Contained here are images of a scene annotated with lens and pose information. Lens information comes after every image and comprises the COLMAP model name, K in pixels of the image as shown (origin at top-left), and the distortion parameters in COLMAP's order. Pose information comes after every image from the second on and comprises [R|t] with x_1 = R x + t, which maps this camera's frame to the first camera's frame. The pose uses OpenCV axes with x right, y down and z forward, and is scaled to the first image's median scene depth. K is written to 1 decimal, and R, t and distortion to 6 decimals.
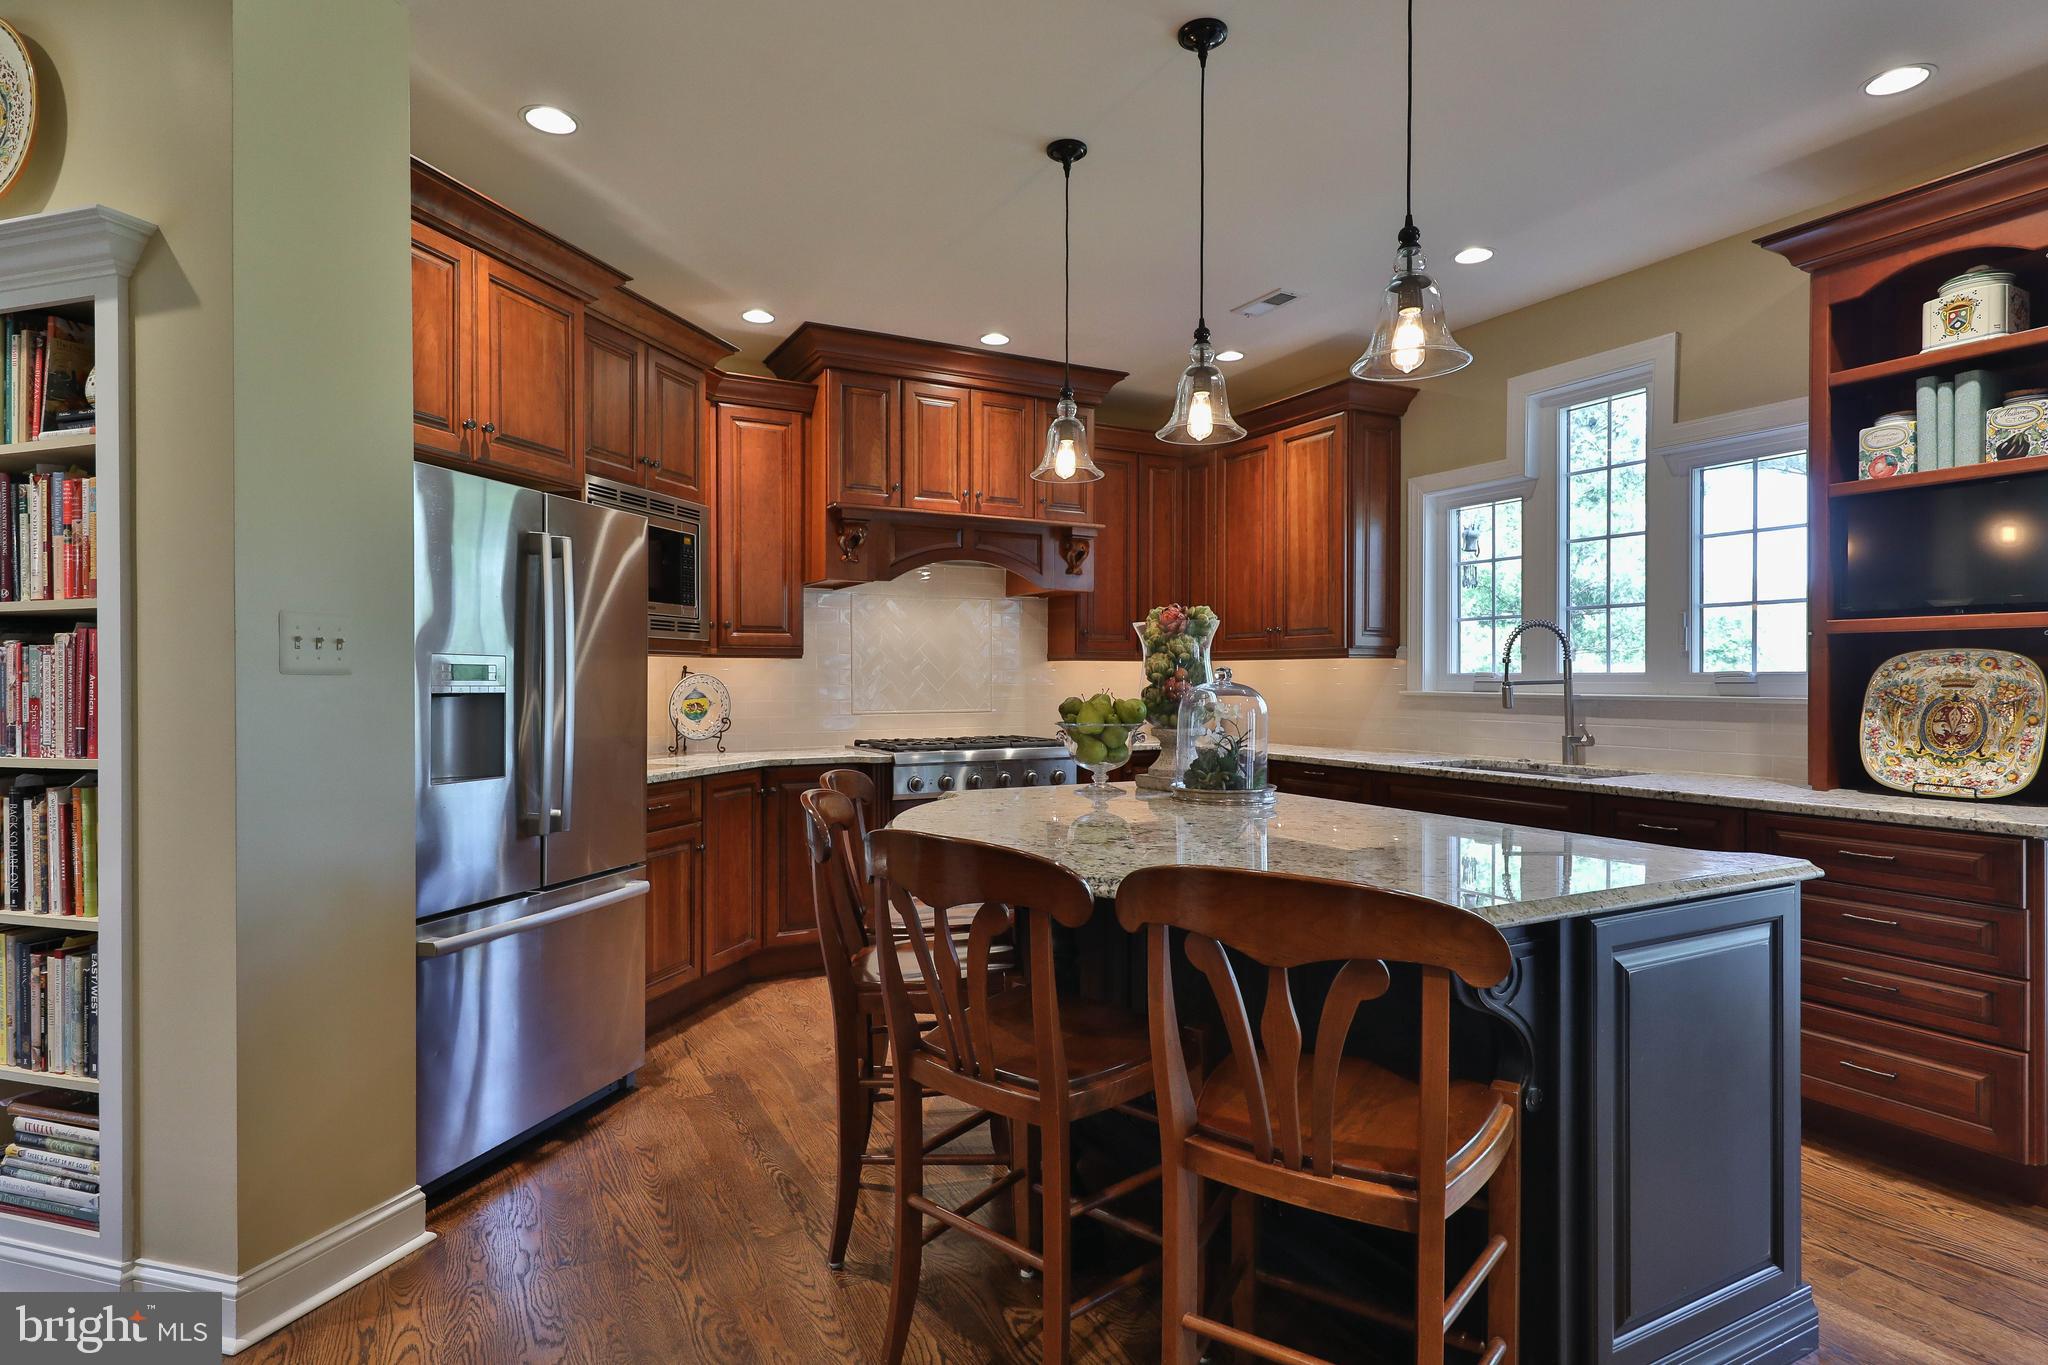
lens RADIAL K [[1065.2, 0, 968.2], [0, 1065.2, 687.5], [0, 0, 1]] dist [0.011248, -0.008575]
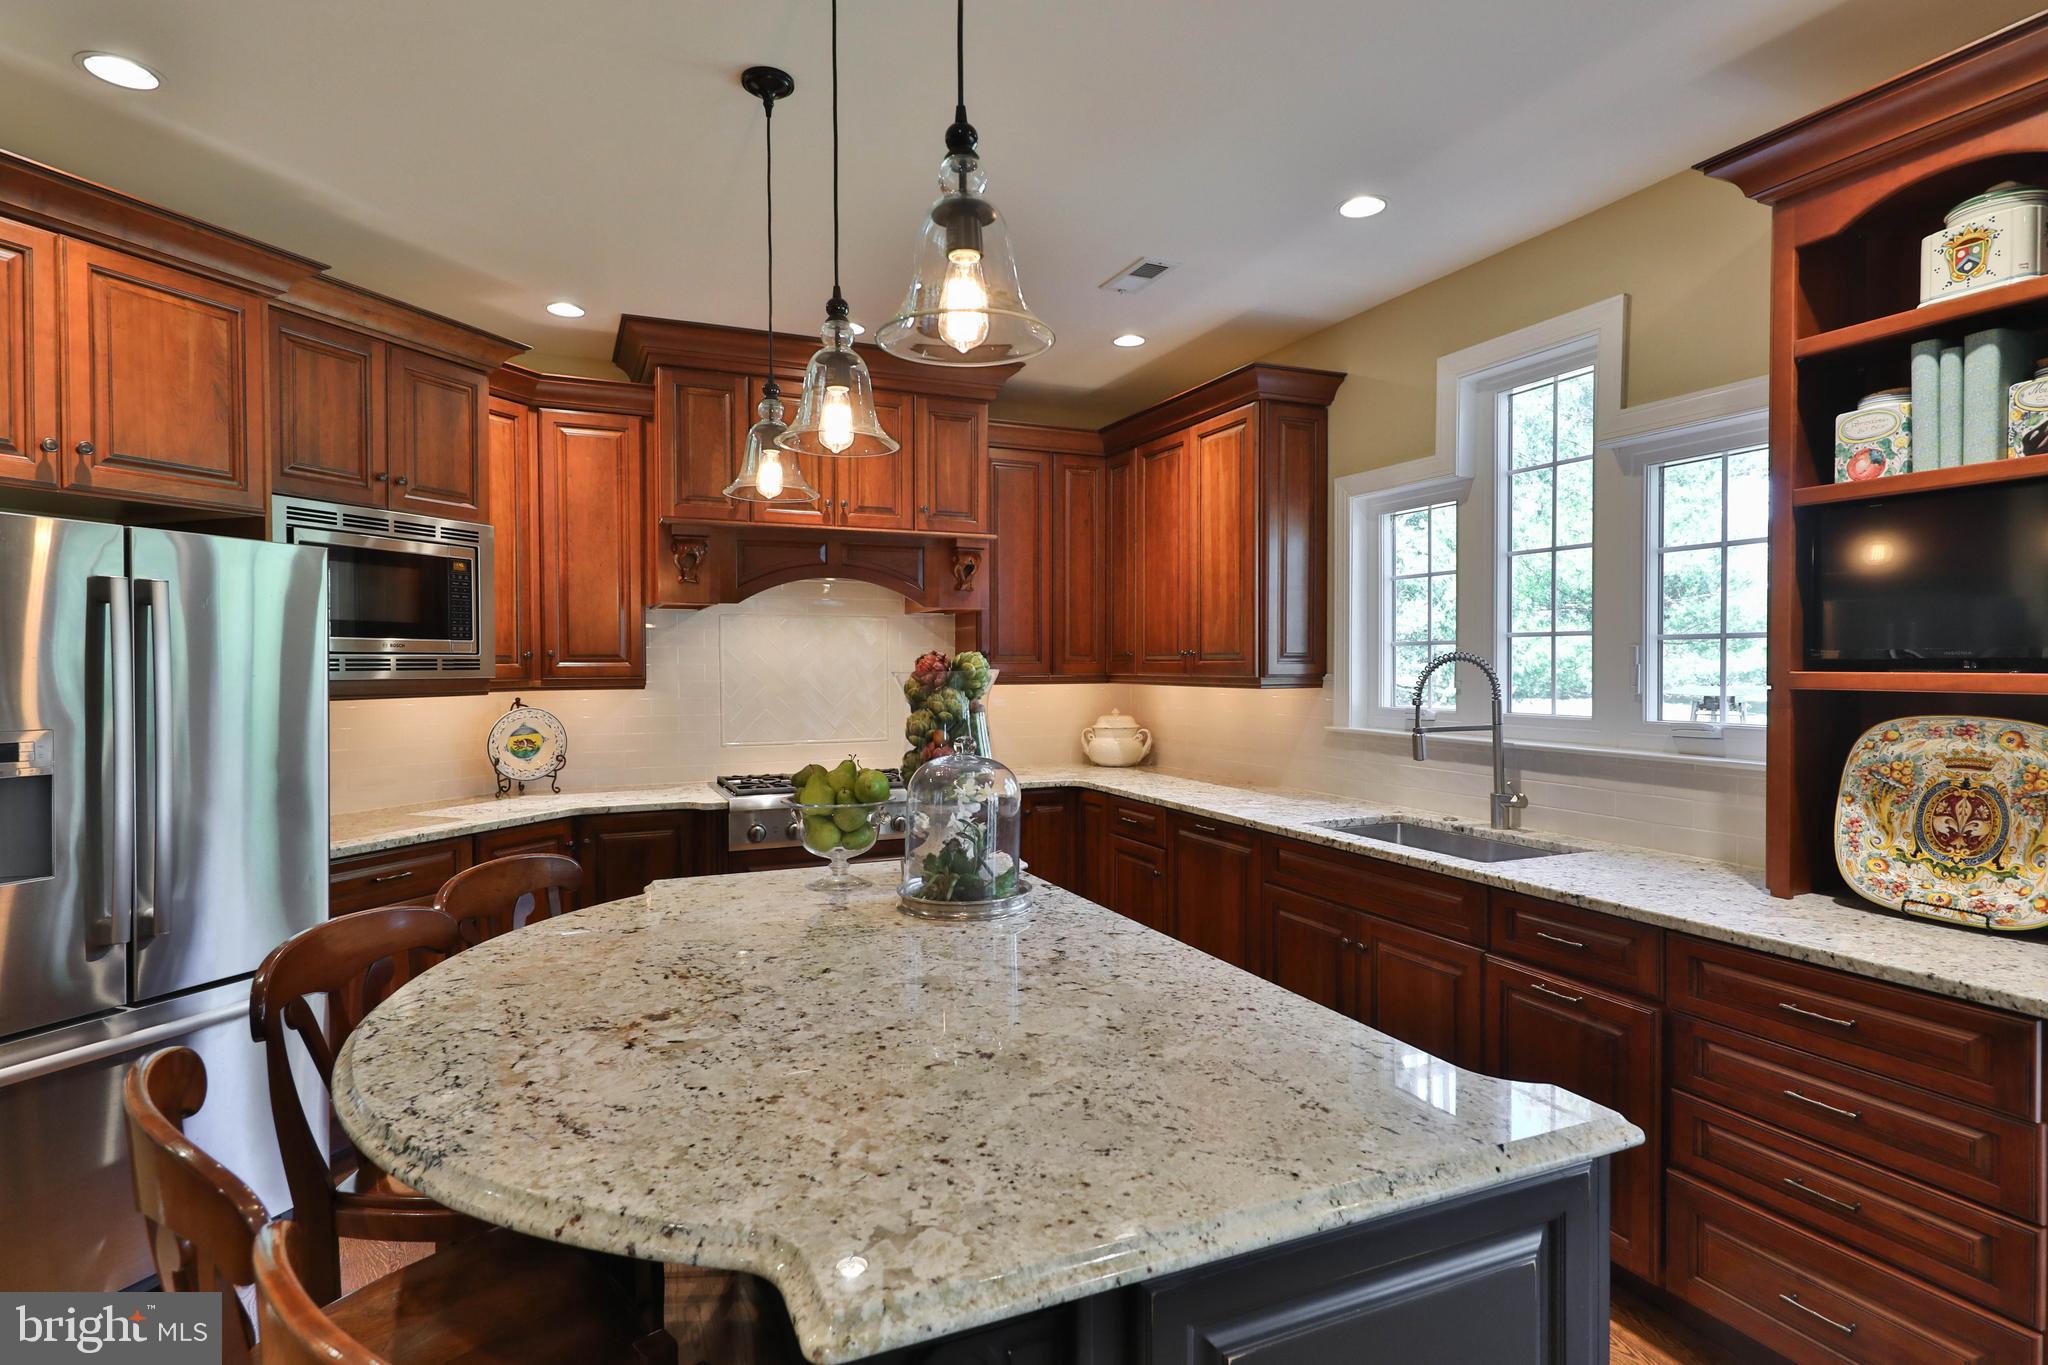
lens RADIAL K [[1018.7, 0, 982.7], [0, 1018.7, 679.3], [0, 0, 1]] dist [0.013319, -0.008948]
pose [[0.996839, -0.000886, -0.079449, 0.297400], [0.001621, 0.999956, 0.009192, -0.064766], [0.079437, -0.009292, 0.996797, 0.241910]]
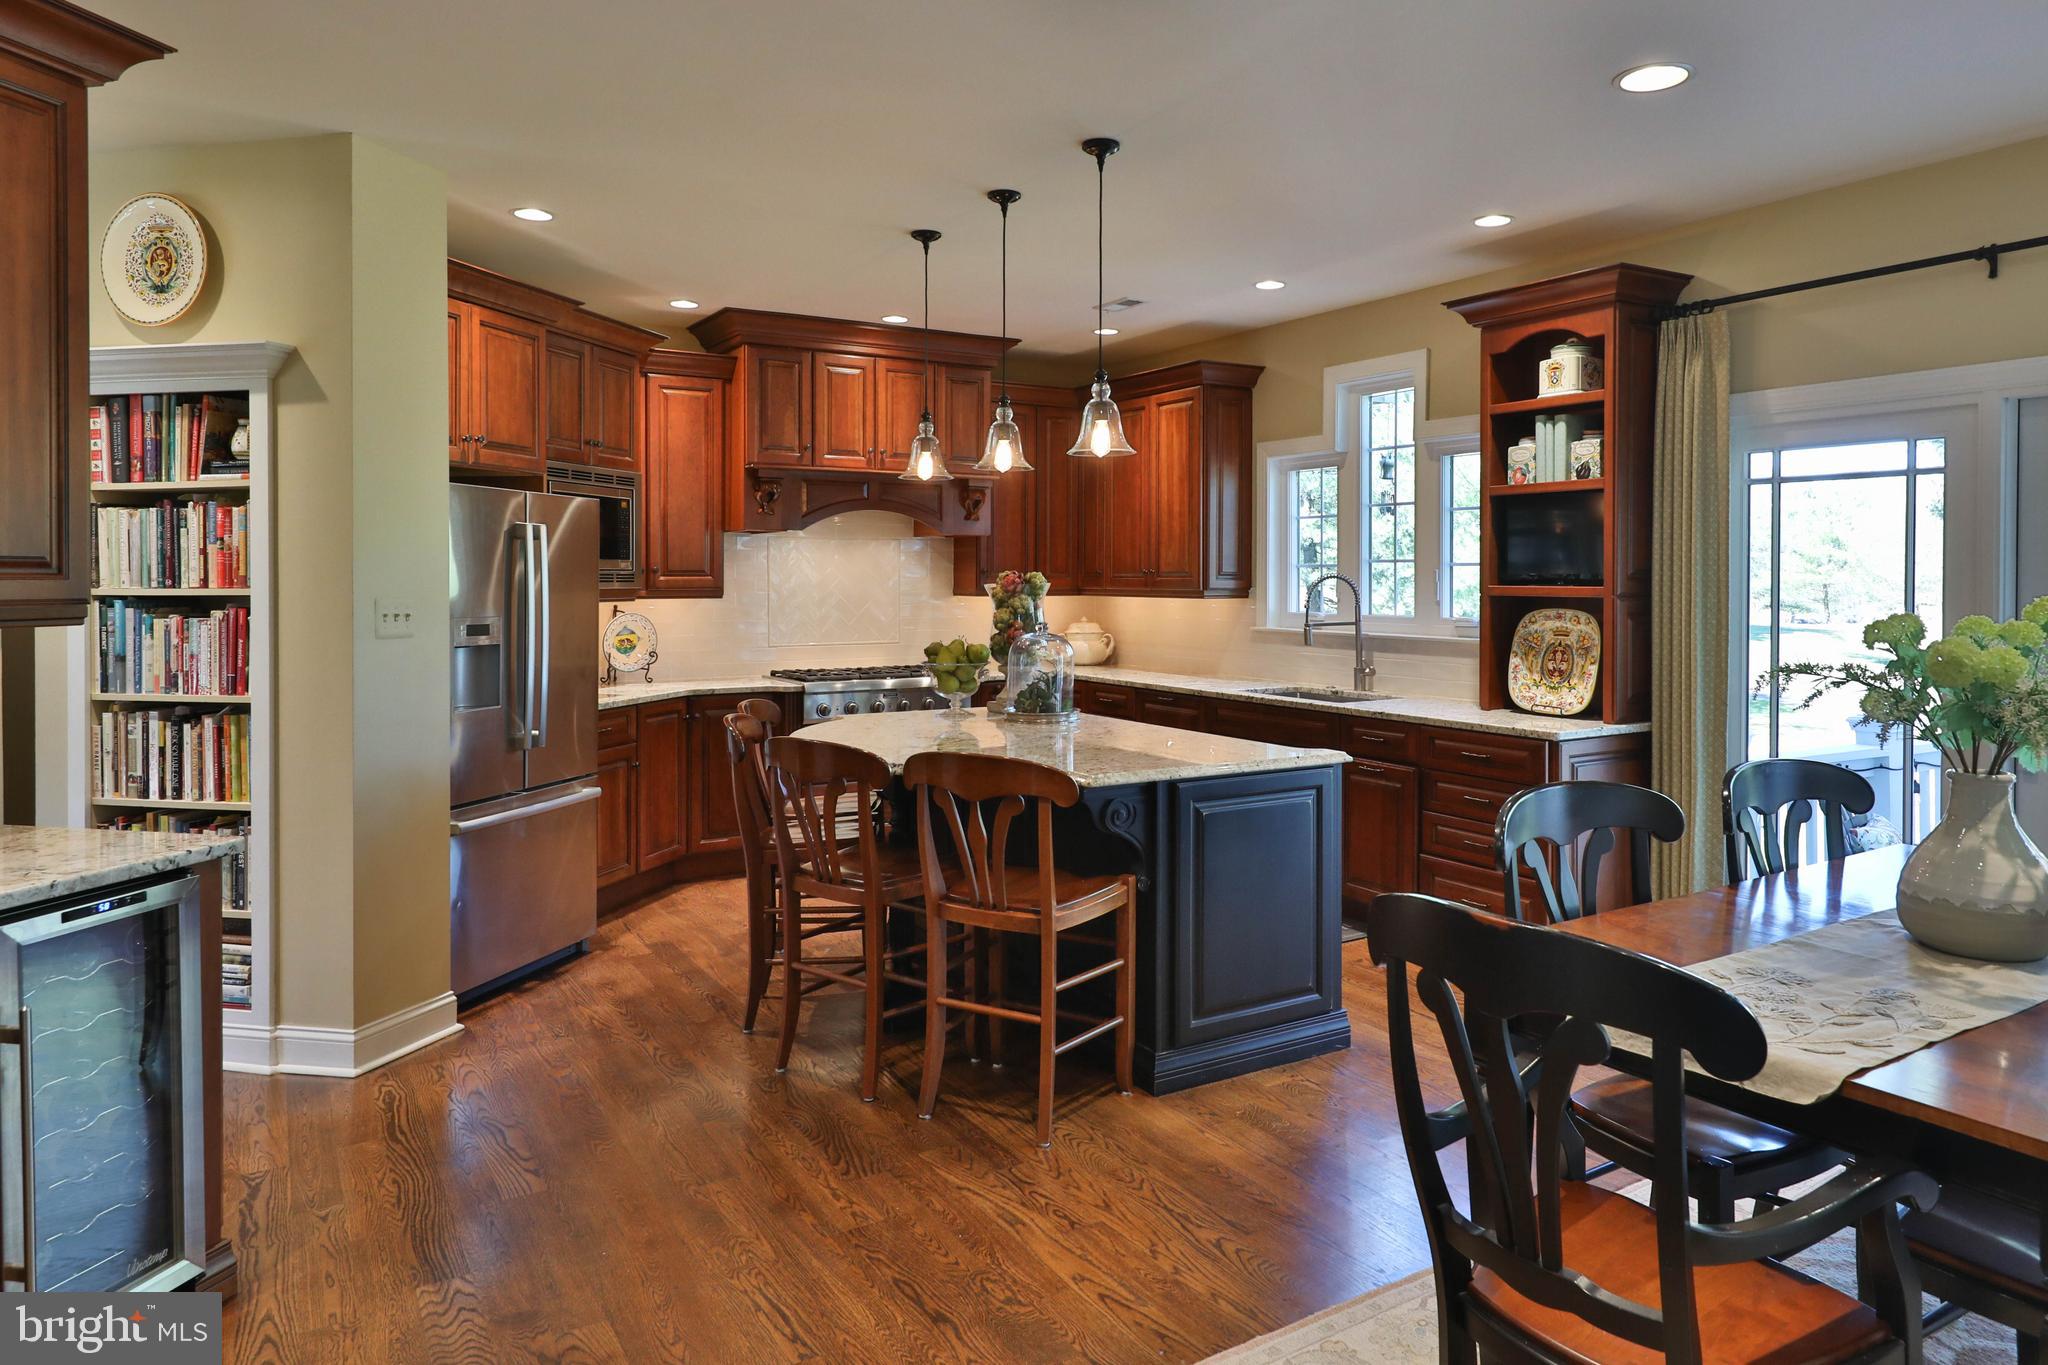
lens RADIAL K [[1363.2, 0, 1054.2], [0, 1363.2, 590.9], [0, 0, 1]] dist [0.004597, 0.001816]
pose [[0.996222, 0.001615, 0.086832, 0.100208], [-0.001855, 0.999995, 0.002683, -0.059665], [-0.086827, -0.002834, 0.996219, -0.685744]]
